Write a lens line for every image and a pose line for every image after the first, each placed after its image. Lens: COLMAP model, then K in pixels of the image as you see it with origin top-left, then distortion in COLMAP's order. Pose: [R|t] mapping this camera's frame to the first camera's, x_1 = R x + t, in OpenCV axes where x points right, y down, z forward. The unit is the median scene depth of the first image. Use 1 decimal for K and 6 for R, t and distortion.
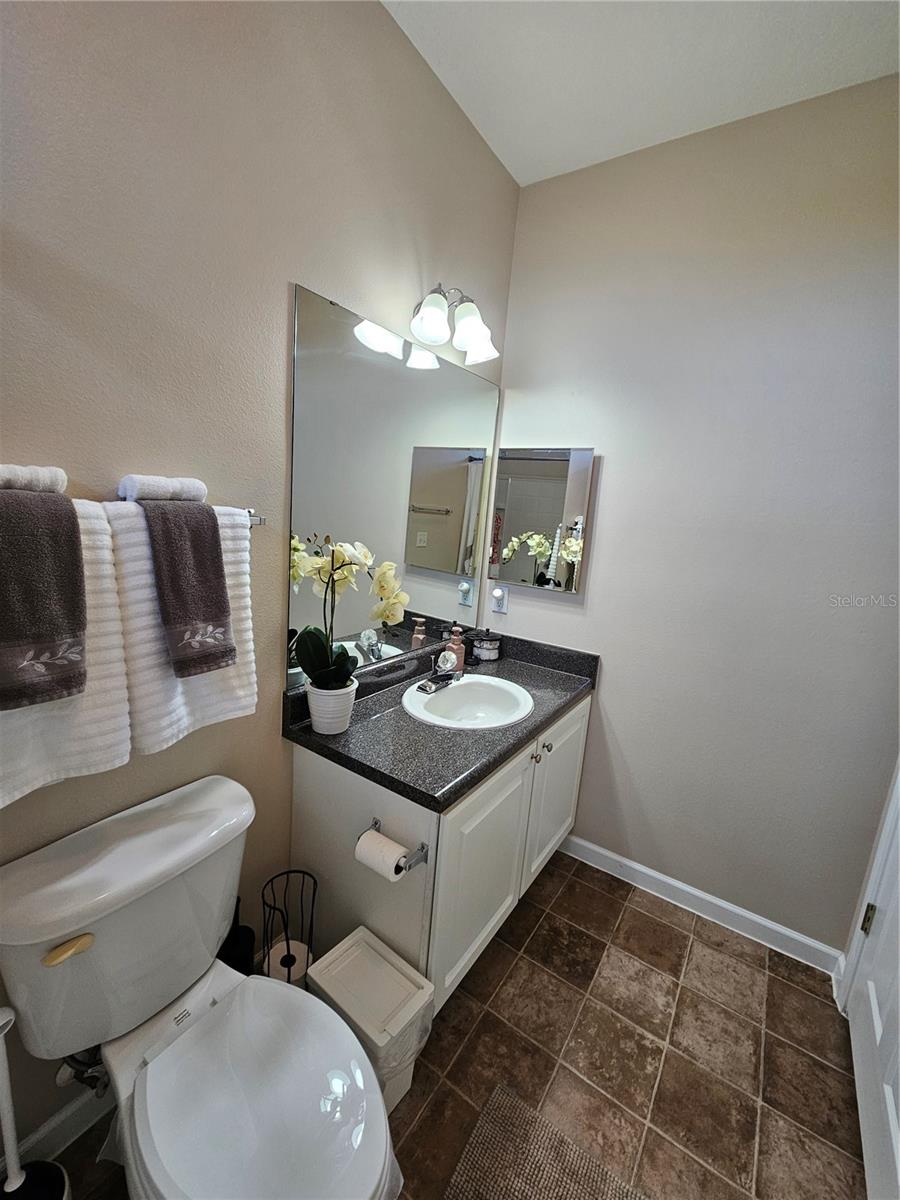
lens RADIAL K [[492.4, 0, 453.2], [0, 492.4, 600.2], [0, 0, 1]] dist [0.004429, -0.002382]
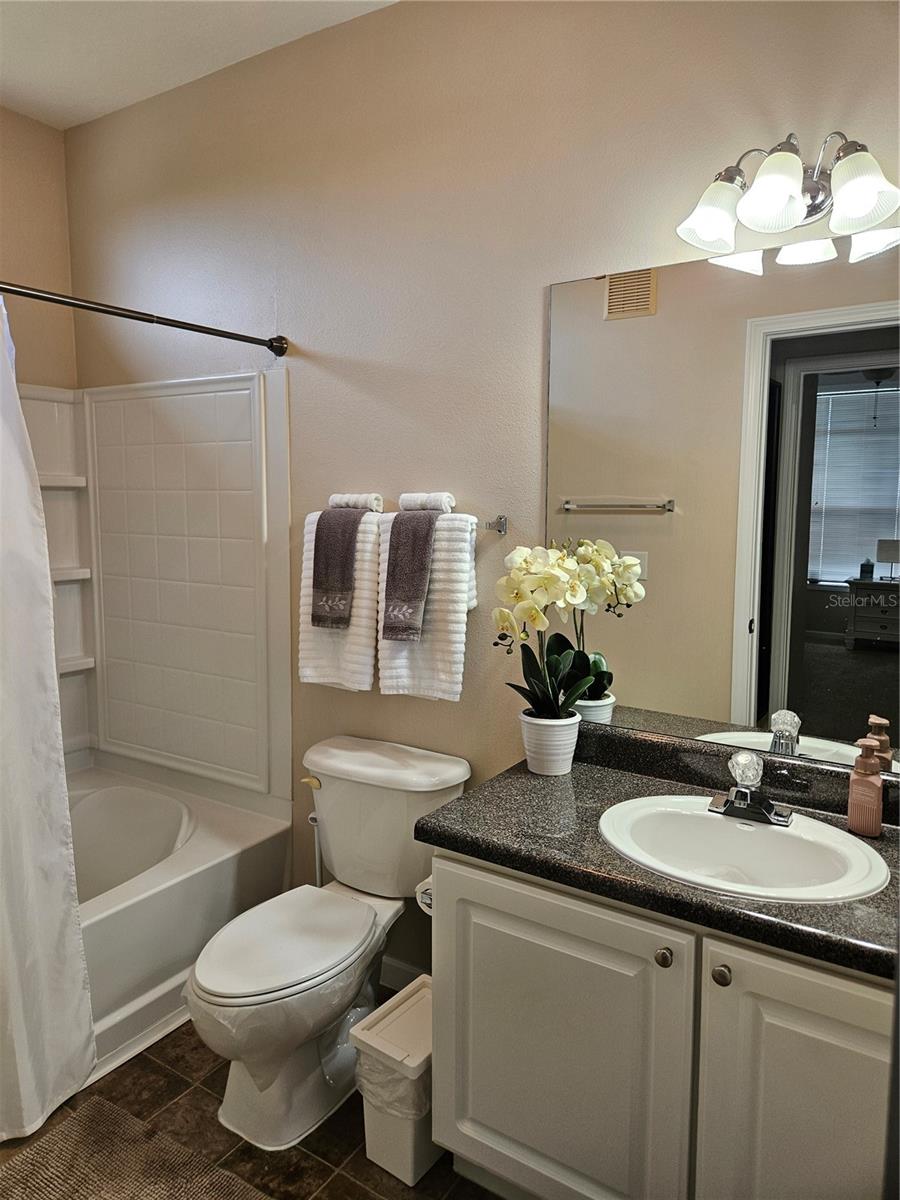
lens RADIAL K [[805.7, 0, 433.2], [0, 805.7, 591.9], [0, 0, 1]] dist [0.060323, -0.045029]
pose [[0.002211, 0.039013, -0.999236, 1.239336], [-0.186927, 0.981642, 0.037912, -0.059226], [0.982371, 0.186700, 0.009463, 0.820941]]
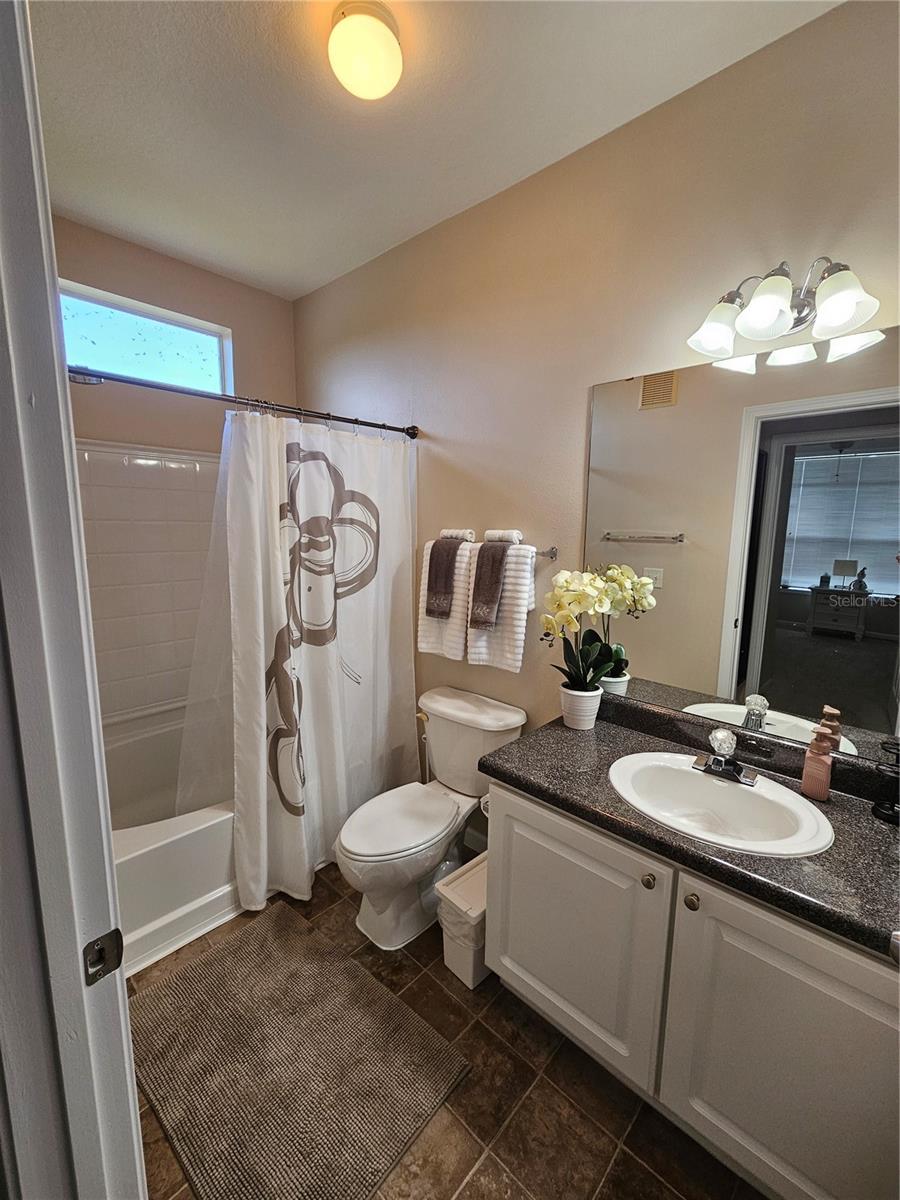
lens RADIAL K [[492.4, 0, 447.1], [0, 492.4, 598.8], [0, 0, 1]] dist [0.004429, -0.002382]
pose [[-0.161577, 0.072494, -0.984194, 1.084358], [-0.208483, 0.972282, 0.105844, -0.114958], [0.964587, 0.222290, -0.141985, 0.881190]]
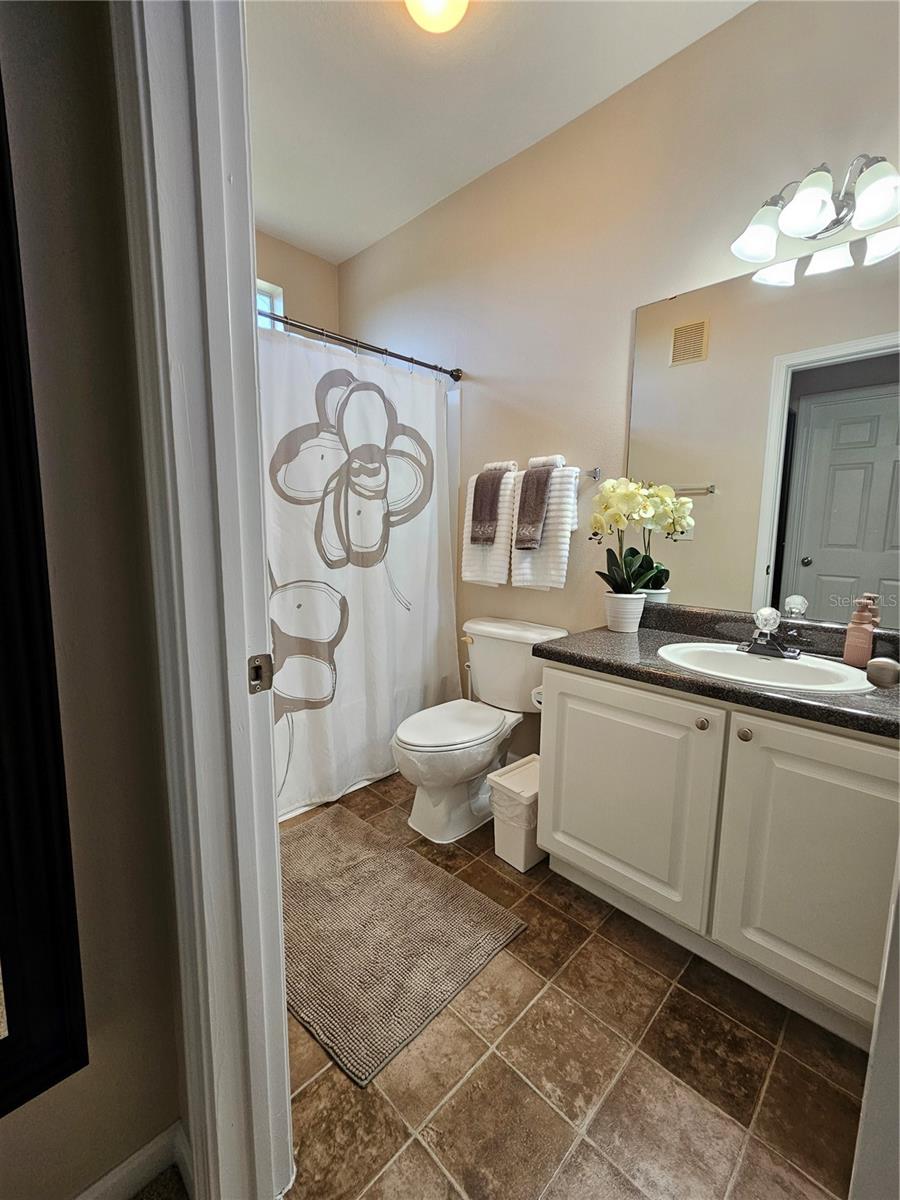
lens RADIAL K [[492.4, 0, 445.1], [0, 492.4, 598.4], [0, 0, 1]] dist [0.004429, -0.002382]
pose [[-0.193935, 0.058381, -0.979276, 1.209080], [-0.207362, 0.973233, 0.099086, 0.163988], [0.958848, 0.222281, -0.176638, 0.853663]]
